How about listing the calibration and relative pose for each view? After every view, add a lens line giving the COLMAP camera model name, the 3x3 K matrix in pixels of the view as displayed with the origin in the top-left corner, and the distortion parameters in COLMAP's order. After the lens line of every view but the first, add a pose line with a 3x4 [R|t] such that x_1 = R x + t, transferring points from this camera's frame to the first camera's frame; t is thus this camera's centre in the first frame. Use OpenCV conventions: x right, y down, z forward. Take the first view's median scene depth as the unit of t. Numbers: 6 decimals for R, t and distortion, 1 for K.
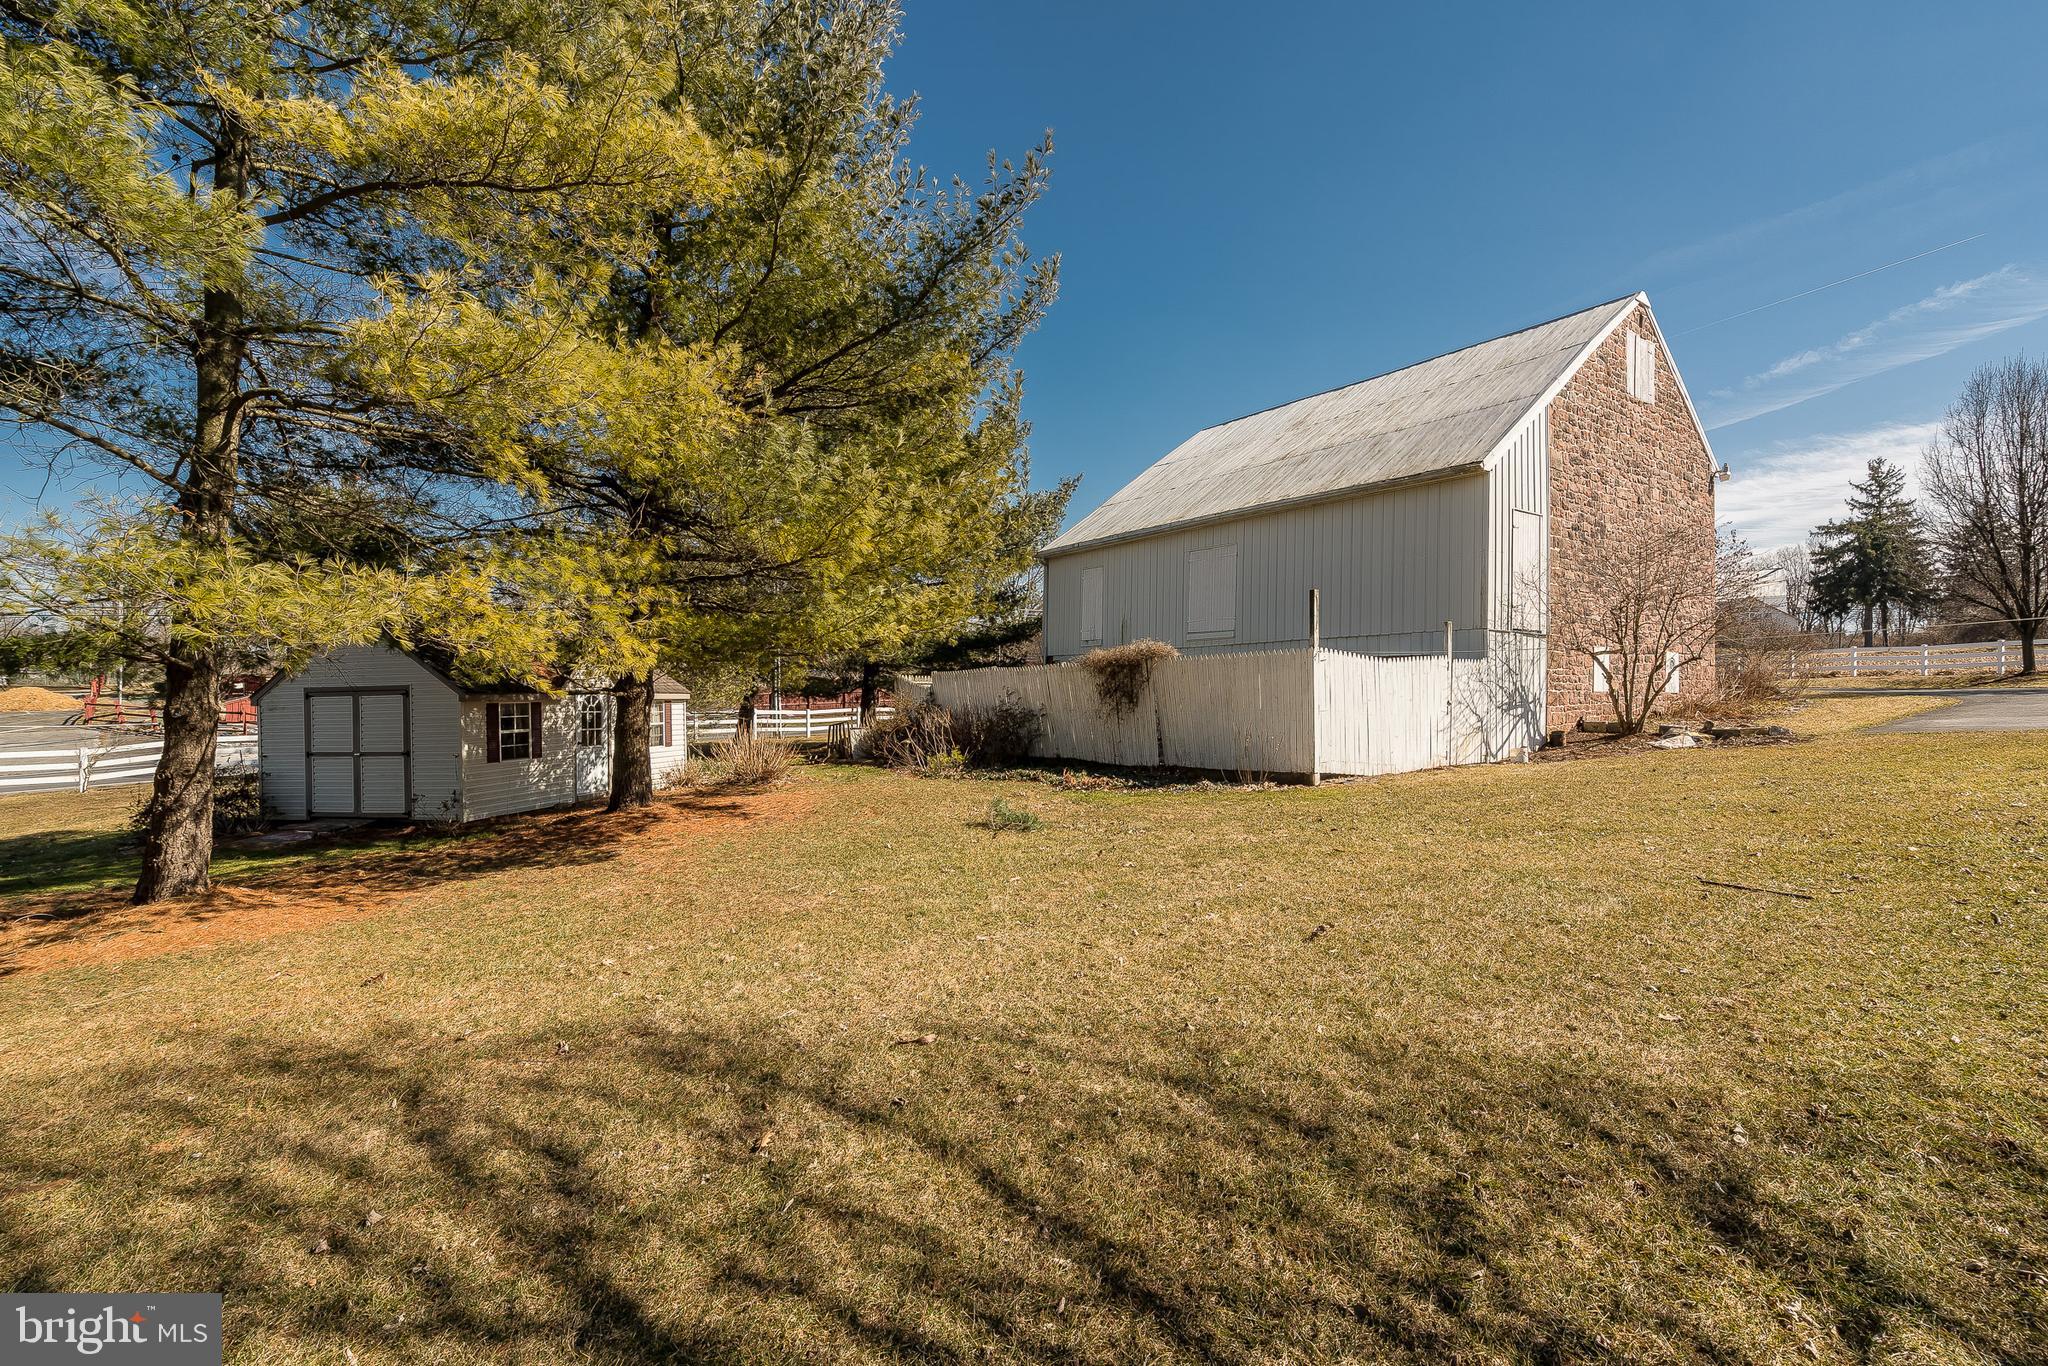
lens RADIAL K [[935.9, 0, 1022.9], [0, 935.9, 686.0], [0, 0, 1]] dist [0.002035, 0.000854]
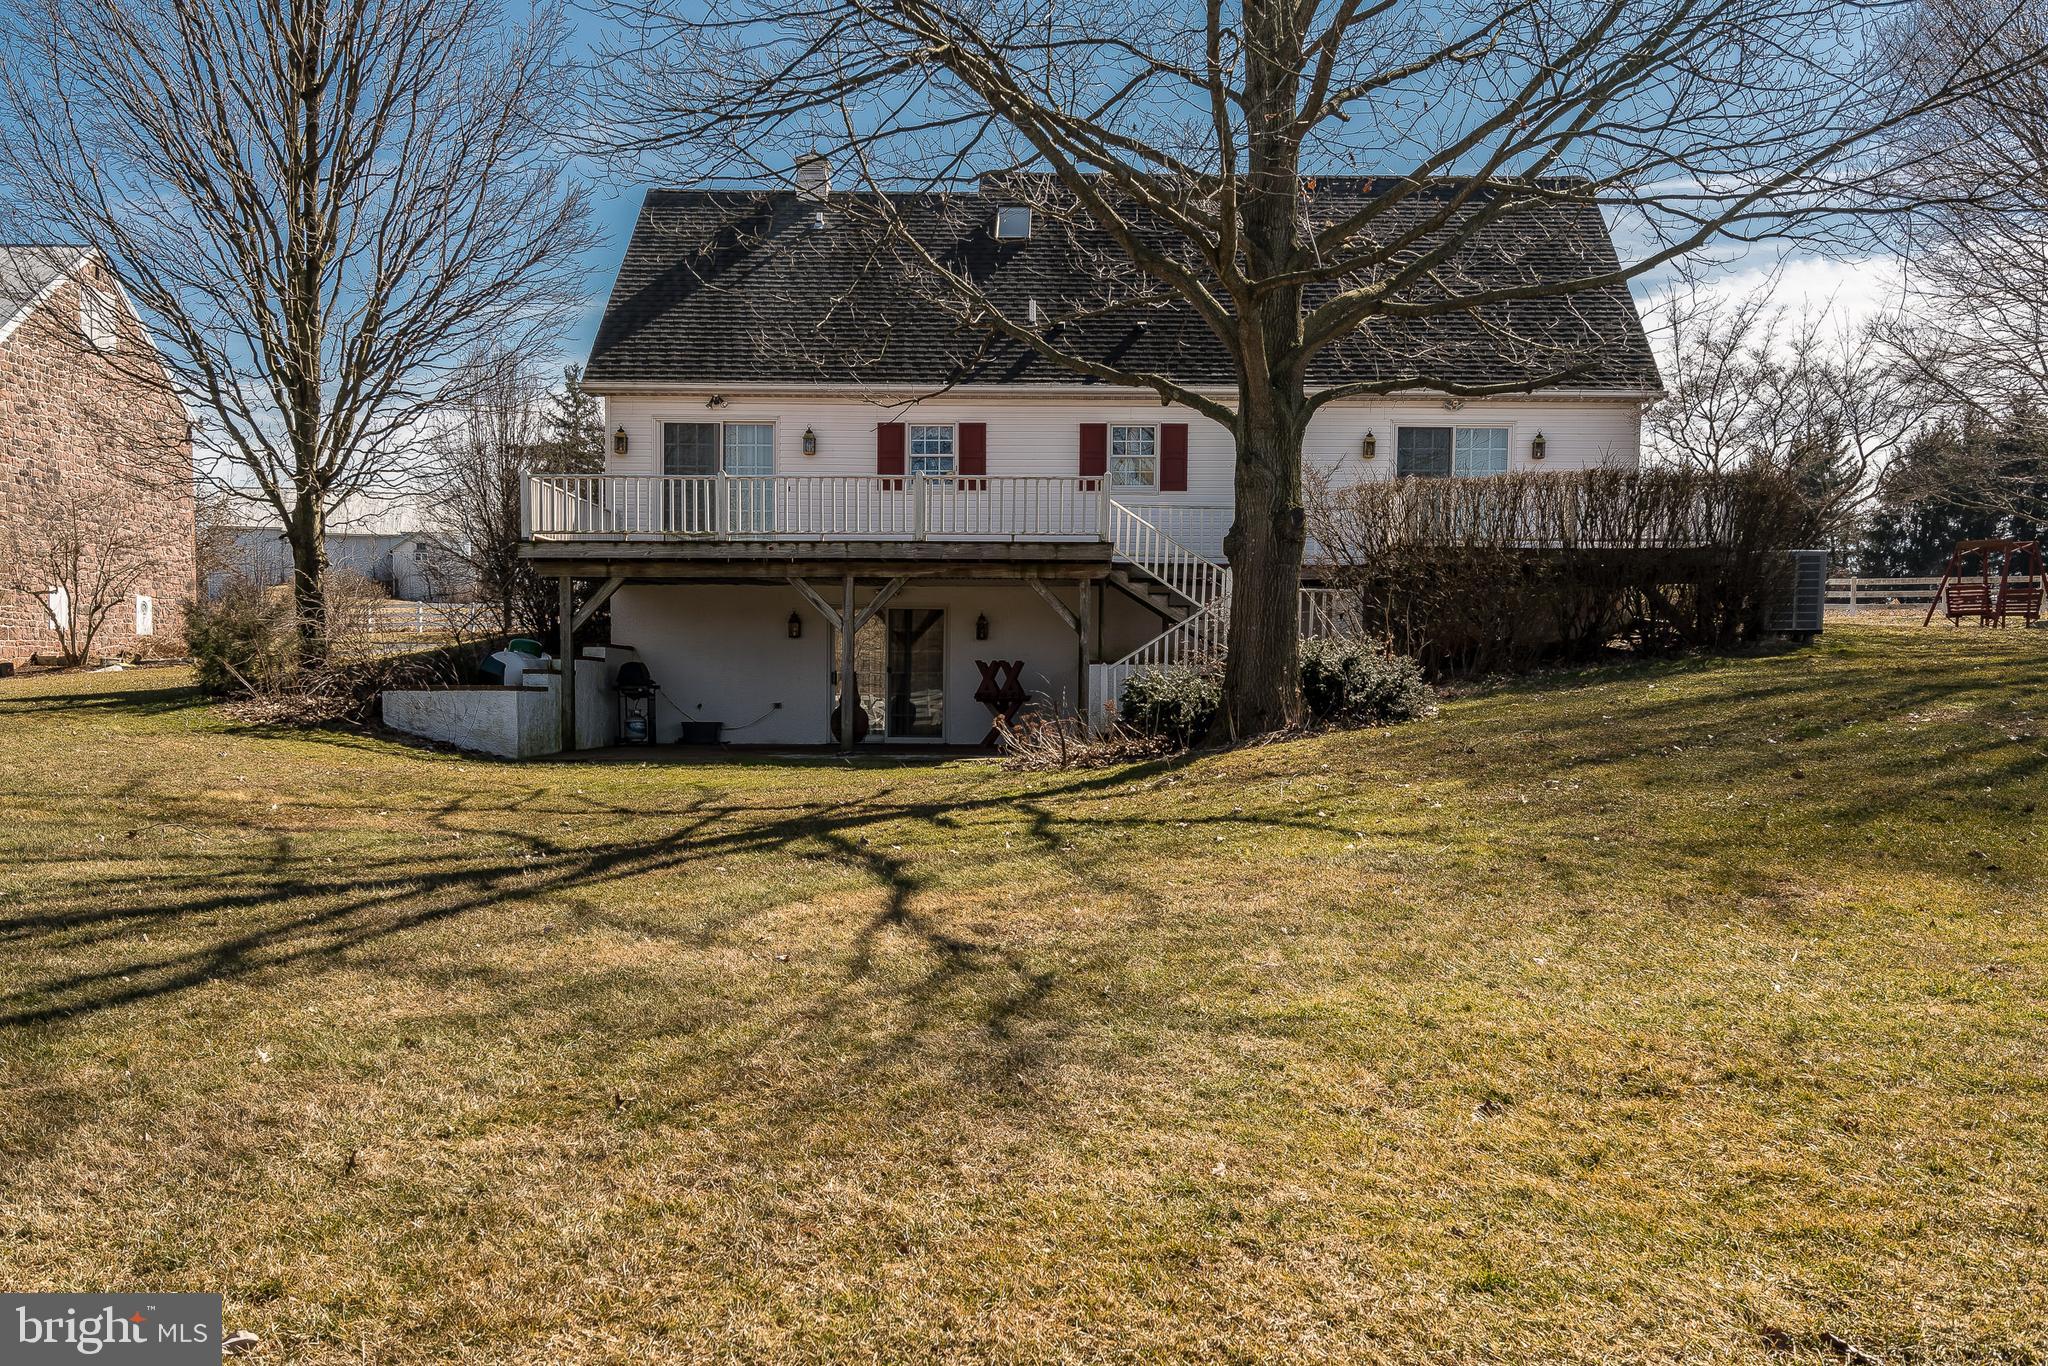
lens RADIAL K [[1756.3, 0, 1109.1], [0, 1756.3, 819.6], [0, 0, 1]] dist [0.025783, -0.004507]
pose [[0.565602, -0.061712, 0.822366, -0.429239], [-0.013979, 0.996336, 0.084381, 0.037816], [-0.824560, -0.059222, 0.562667, -1.277545]]
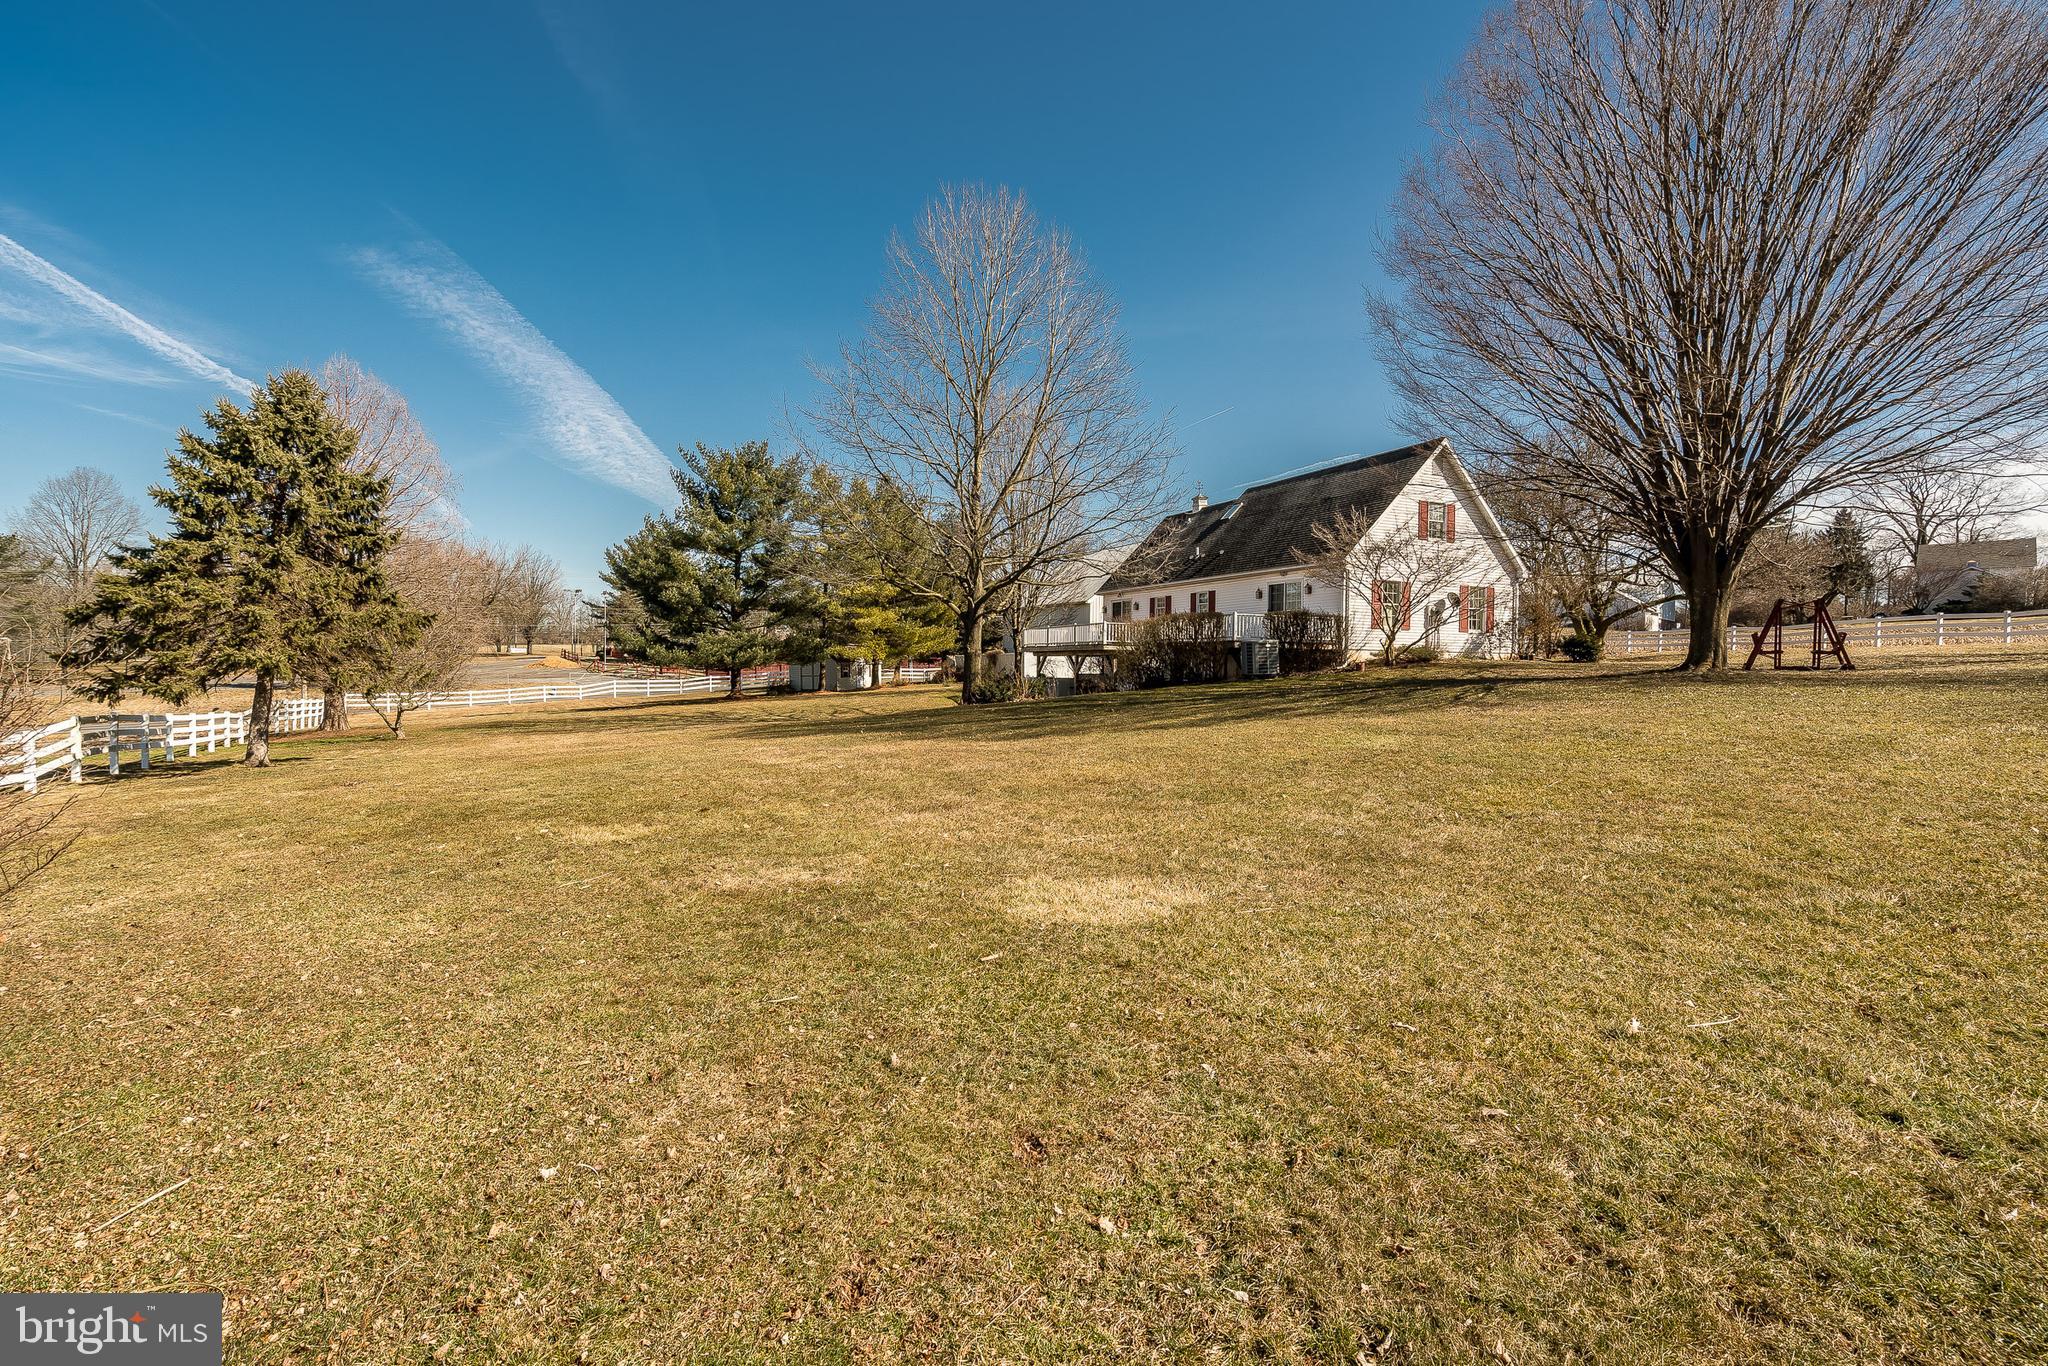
lens RADIAL K [[935.9, 0, 1006.9], [0, 935.9, 672.3], [0, 0, 1]] dist [0.002035, 0.000854]
pose [[0.983232, 0.004468, -0.182304, 0.917318], [-0.000959, 0.999813, 0.019330, -0.037350], [0.182357, -0.018831, 0.983052, -2.745657]]
